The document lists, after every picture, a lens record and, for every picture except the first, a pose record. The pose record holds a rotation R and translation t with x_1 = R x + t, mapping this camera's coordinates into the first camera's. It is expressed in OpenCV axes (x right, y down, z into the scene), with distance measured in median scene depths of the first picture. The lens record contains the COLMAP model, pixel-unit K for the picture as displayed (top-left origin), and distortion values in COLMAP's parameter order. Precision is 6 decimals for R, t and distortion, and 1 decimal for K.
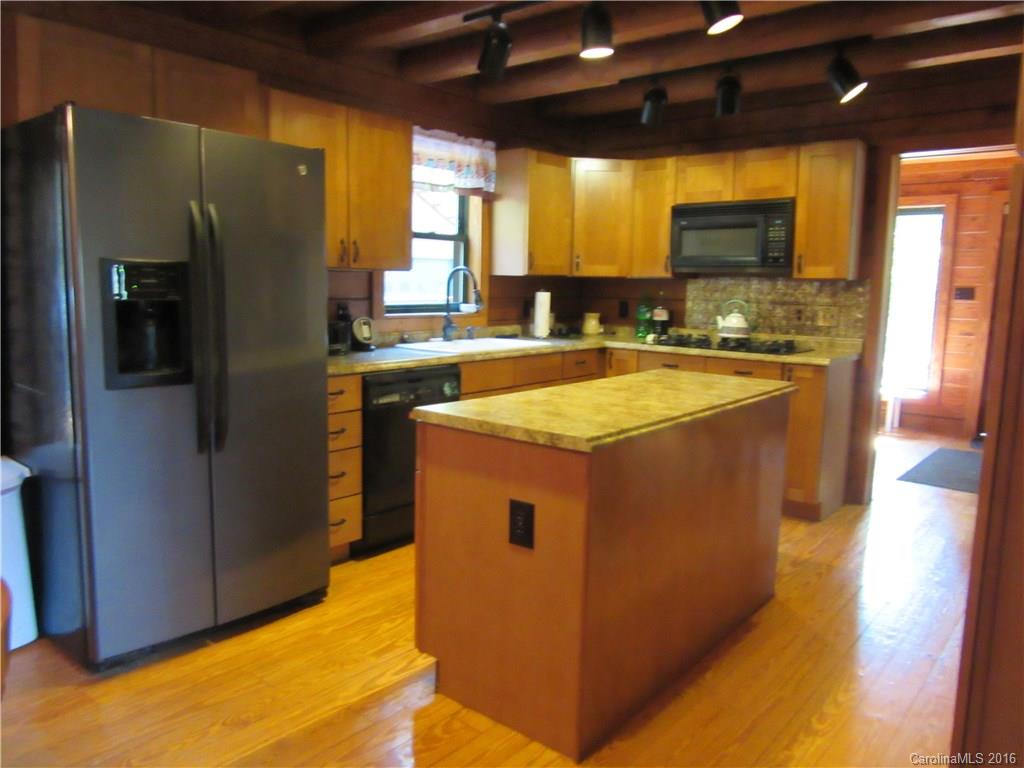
lens RADIAL K [[768.5, 0, 512.0], [0, 768.5, 384.0], [0, 0, 1]] dist [0.047408, -0.071344]
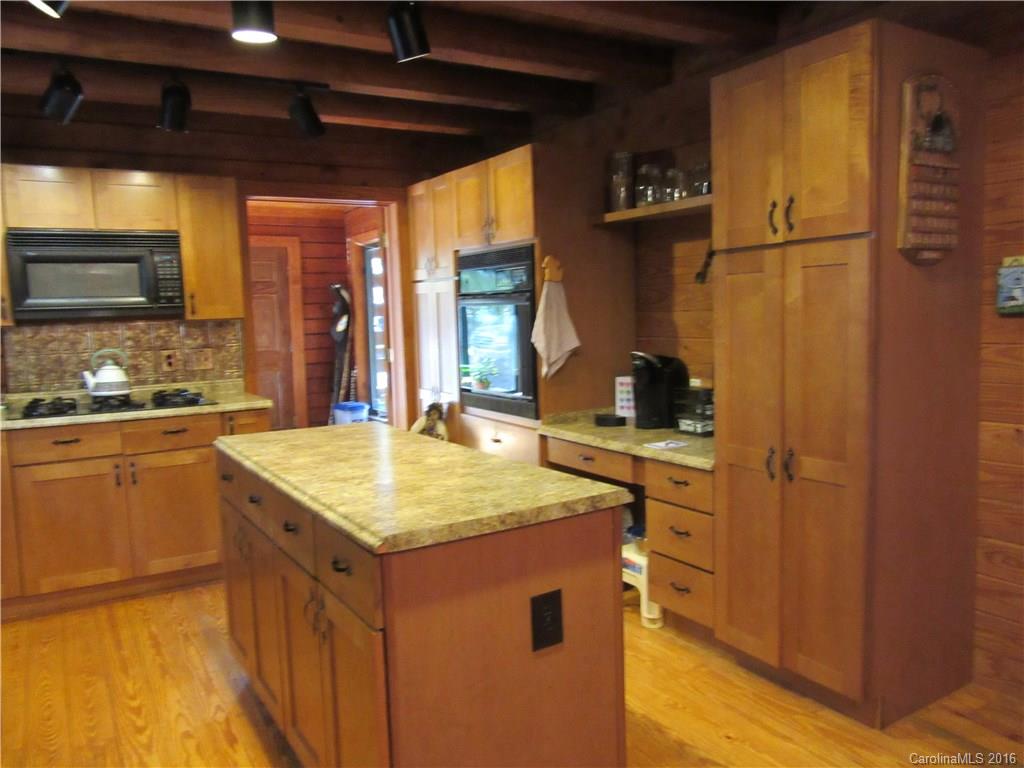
lens RADIAL K [[768.5, 0, 512.0], [0, 768.5, 384.0], [0, 0, 1]] dist [0.047408, -0.071344]
pose [[0.320250, -0.123789, 0.939210, -0.374801], [0.163811, 0.983727, 0.073801, -0.068670], [-0.933063, 0.130218, 0.335317, 0.357489]]
